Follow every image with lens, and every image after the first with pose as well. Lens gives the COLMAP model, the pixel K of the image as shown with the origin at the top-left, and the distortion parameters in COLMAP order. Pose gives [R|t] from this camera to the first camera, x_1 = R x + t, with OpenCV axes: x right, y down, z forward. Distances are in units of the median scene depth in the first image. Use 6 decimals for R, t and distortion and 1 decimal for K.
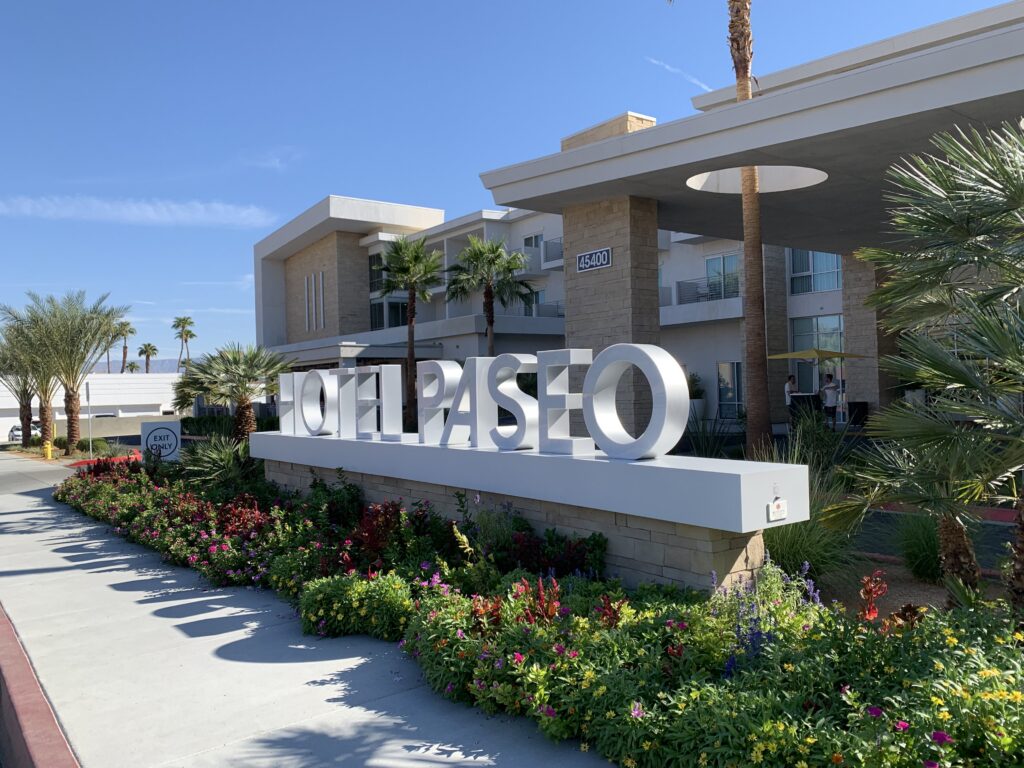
lens RADIAL K [[787.4, 0, 512.0], [0, 787.4, 384.0], [0, 0, 1]] dist [0.040972, -0.002778]
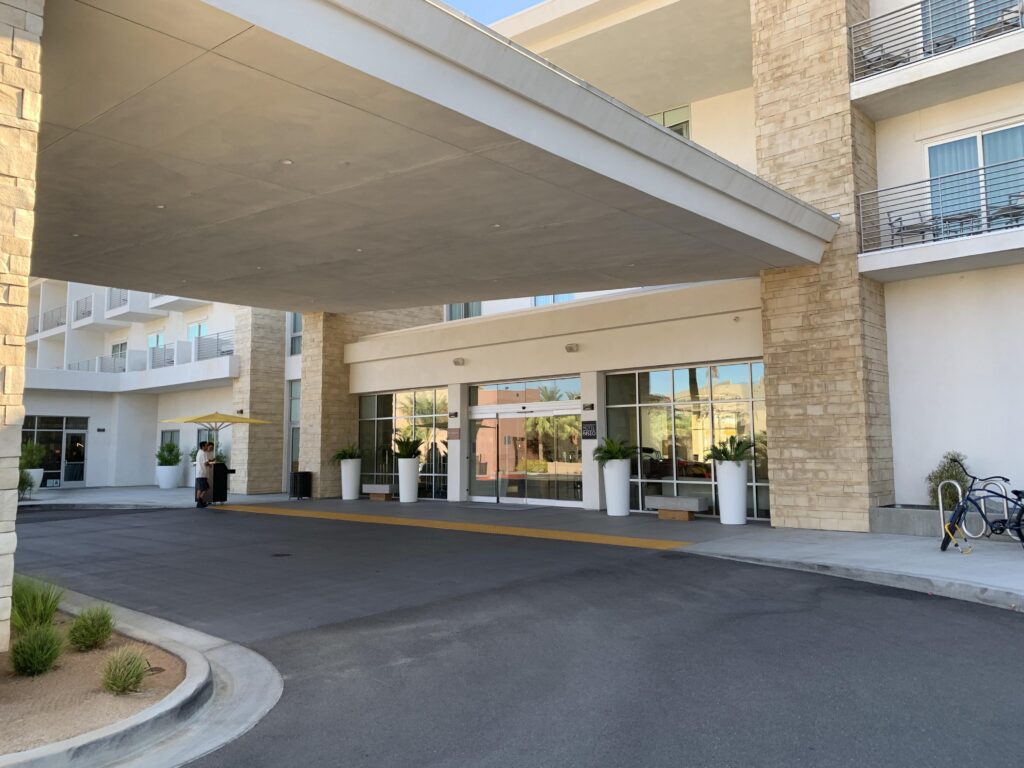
lens RADIAL K [[787.4, 0, 512.0], [0, 787.4, 384.0], [0, 0, 1]] dist [0.040972, -0.002778]
pose [[0.983935, 0.036877, 0.174680, 0.756401], [-0.021951, 0.995999, -0.086624, -0.007117], [-0.177175, 0.081398, 0.980808, 0.070389]]
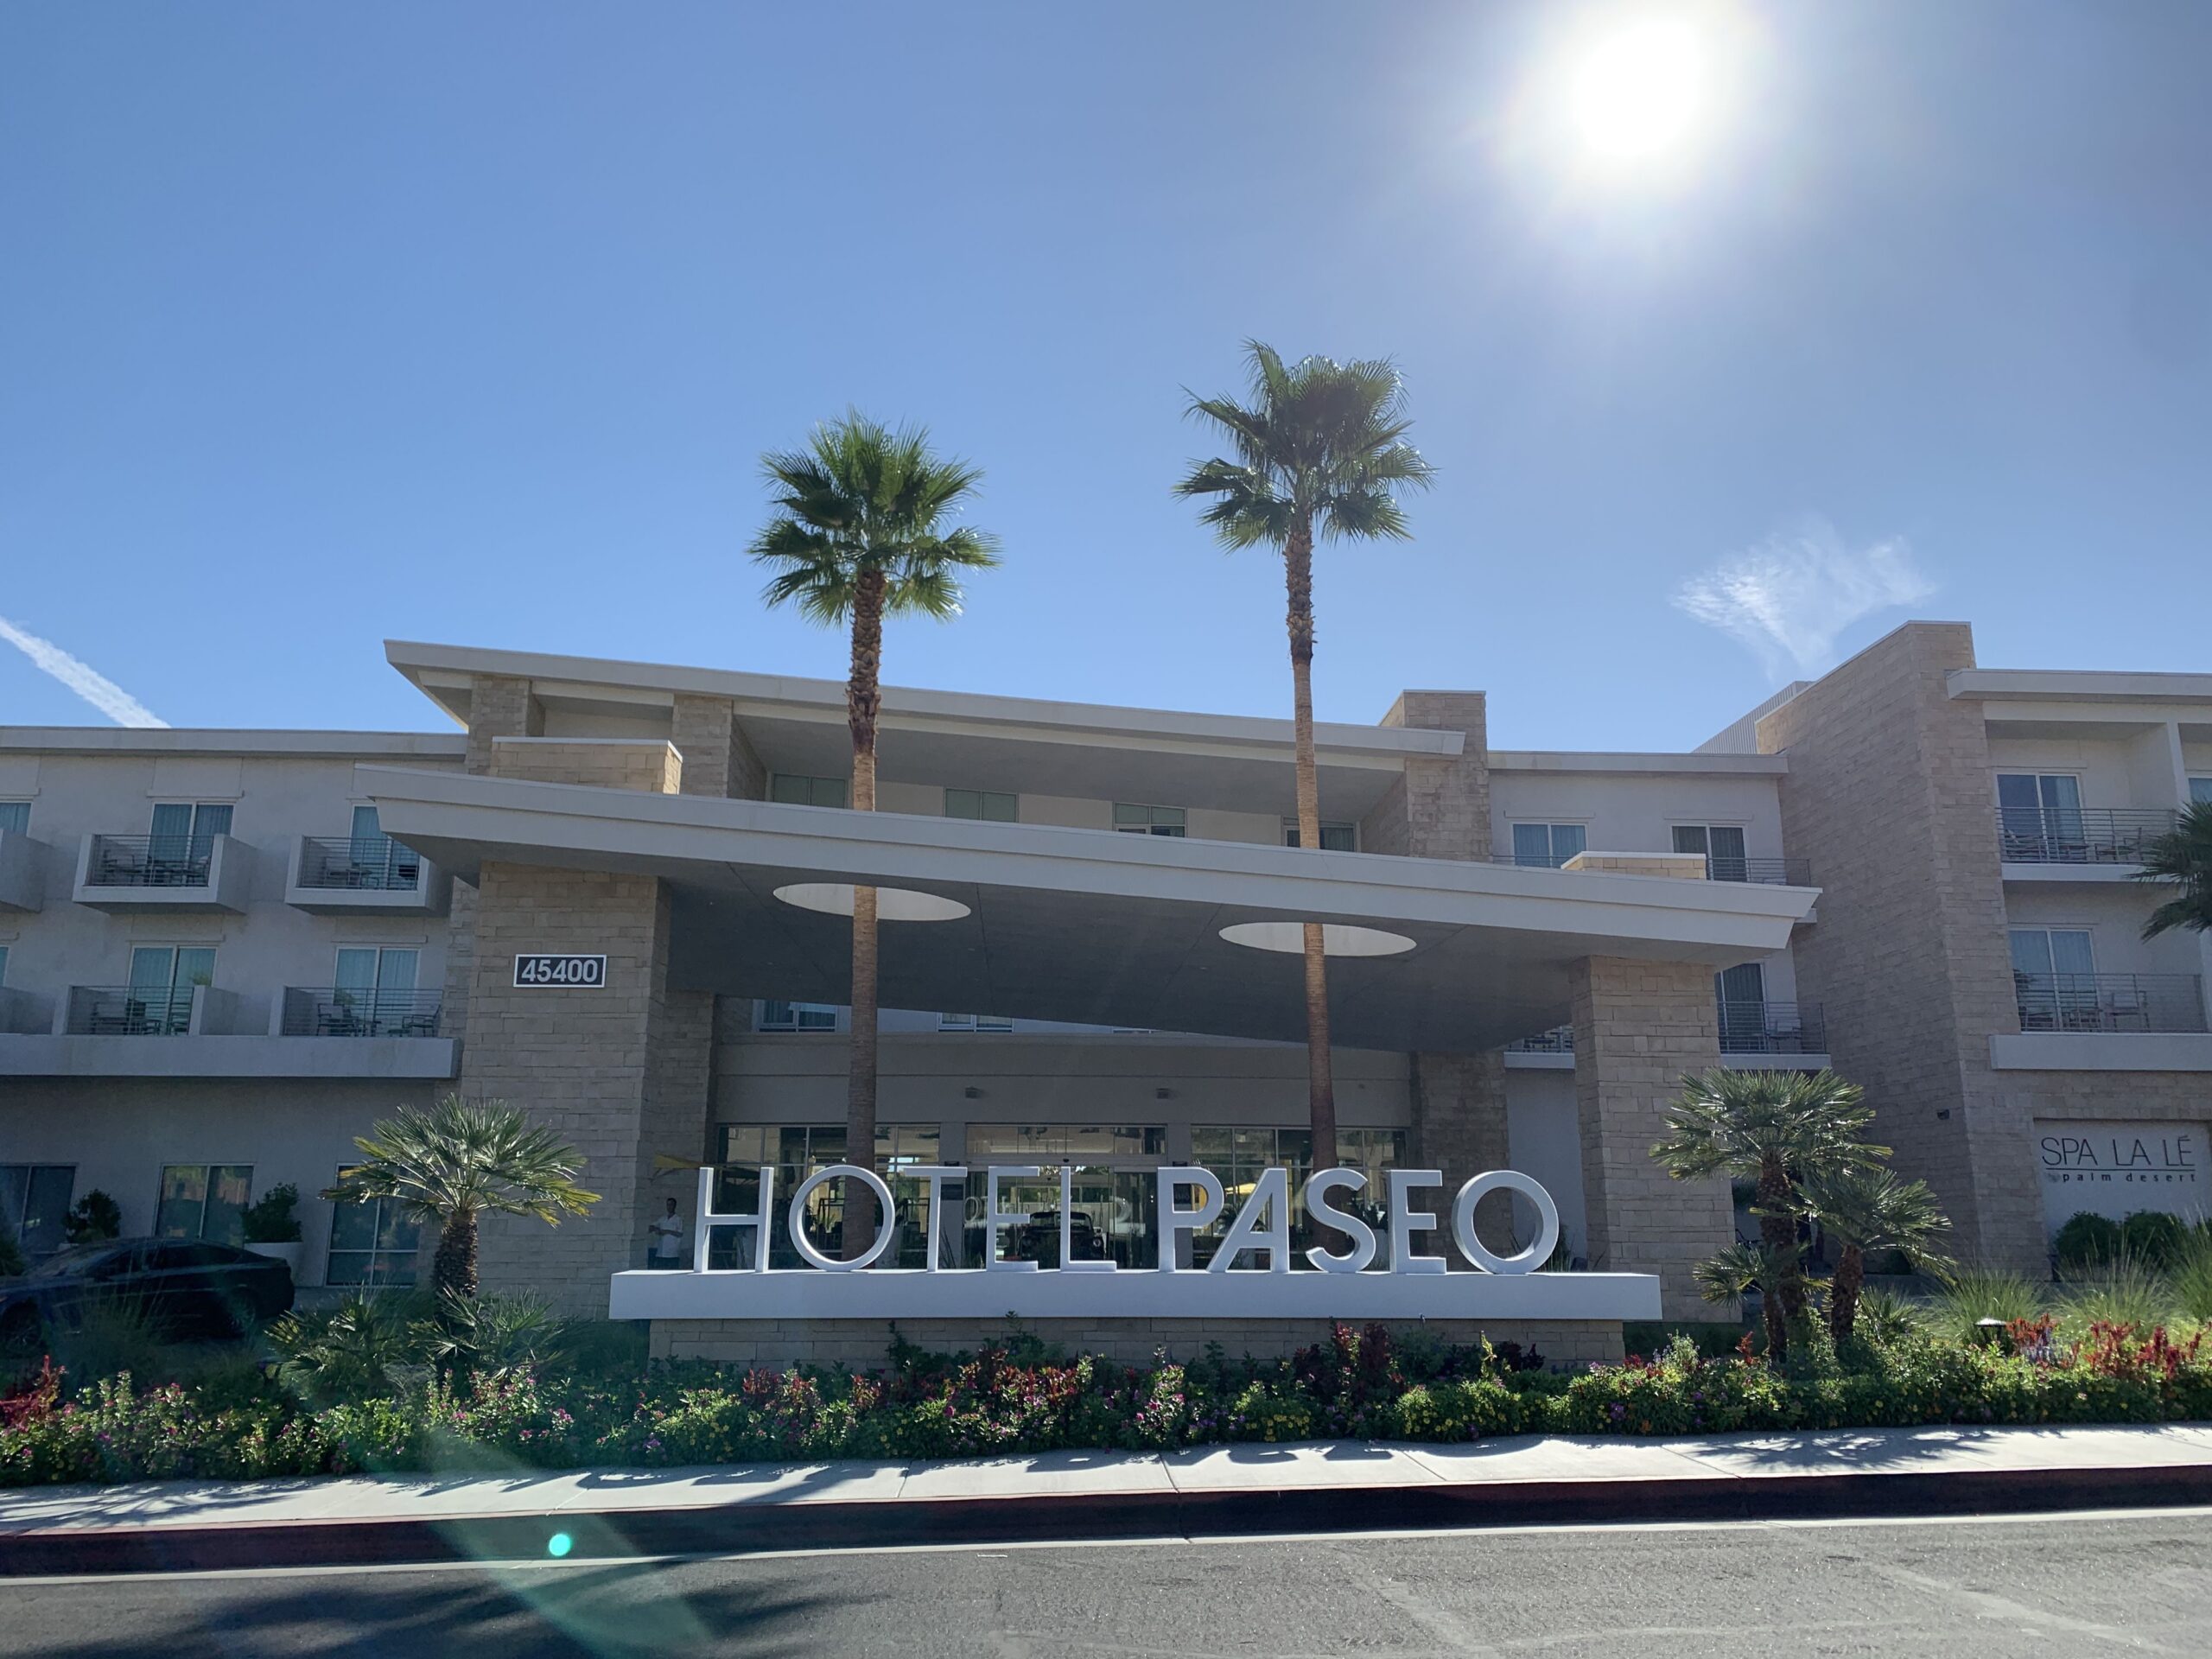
lens RADIAL K [[1701.0, 0, 1106.0], [0, 1701.0, 829.5], [0, 0, 1]] dist [0.040972, -0.002778]
pose [[0.568095, 0.207714, 0.796318, -0.646339], [-0.024028, 0.971397, -0.236241, 0.019442], [-0.822612, 0.115073, 0.556837, 0.011824]]
